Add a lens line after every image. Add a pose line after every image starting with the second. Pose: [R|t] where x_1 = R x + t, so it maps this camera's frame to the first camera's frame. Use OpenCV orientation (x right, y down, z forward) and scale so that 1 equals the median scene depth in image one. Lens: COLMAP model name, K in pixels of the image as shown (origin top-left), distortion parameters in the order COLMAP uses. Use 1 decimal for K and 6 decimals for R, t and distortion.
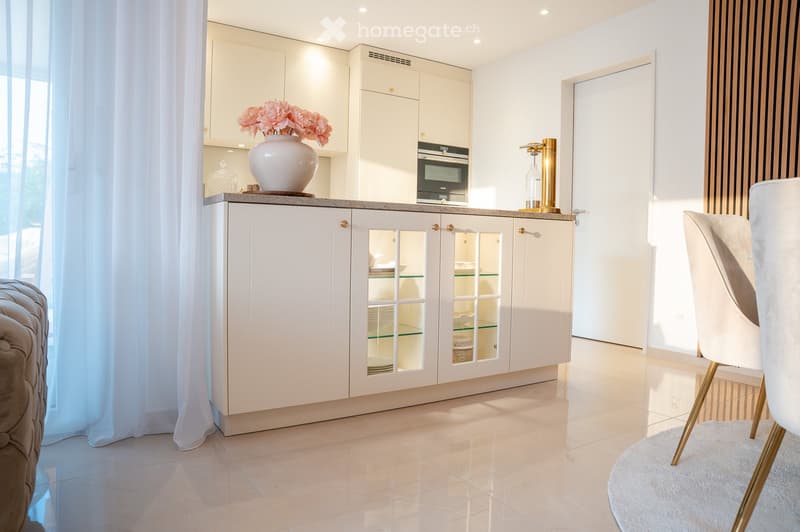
lens RADIAL K [[546.7, 0, 398.9], [0, 546.7, 262.7], [0, 0, 1]] dist [-0.135666, 0.101245]
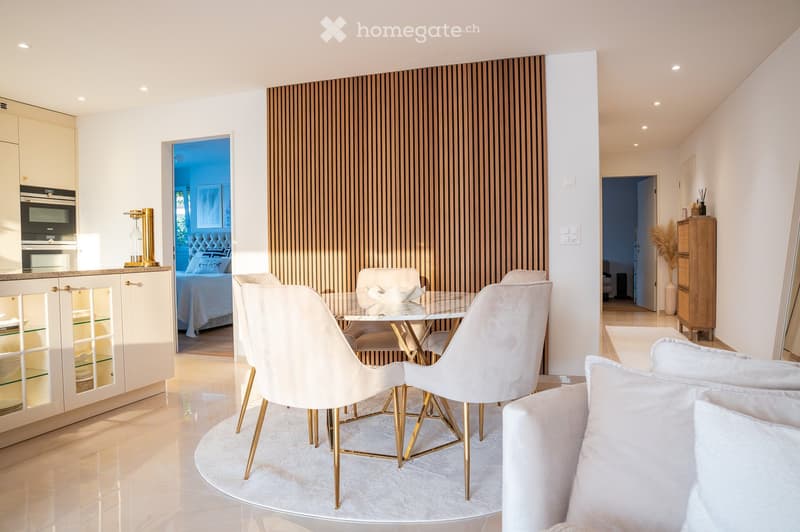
lens RADIAL K [[546.7, 0, 399.7], [0, 546.7, 266.3], [0, 0, 1]] dist [-0.135666, 0.101245]
pose [[0.775728, -0.048776, 0.629180, -0.061098], [0.050858, 0.998598, 0.014712, -0.076587], [-0.629015, 0.020587, 0.777120, -0.364555]]
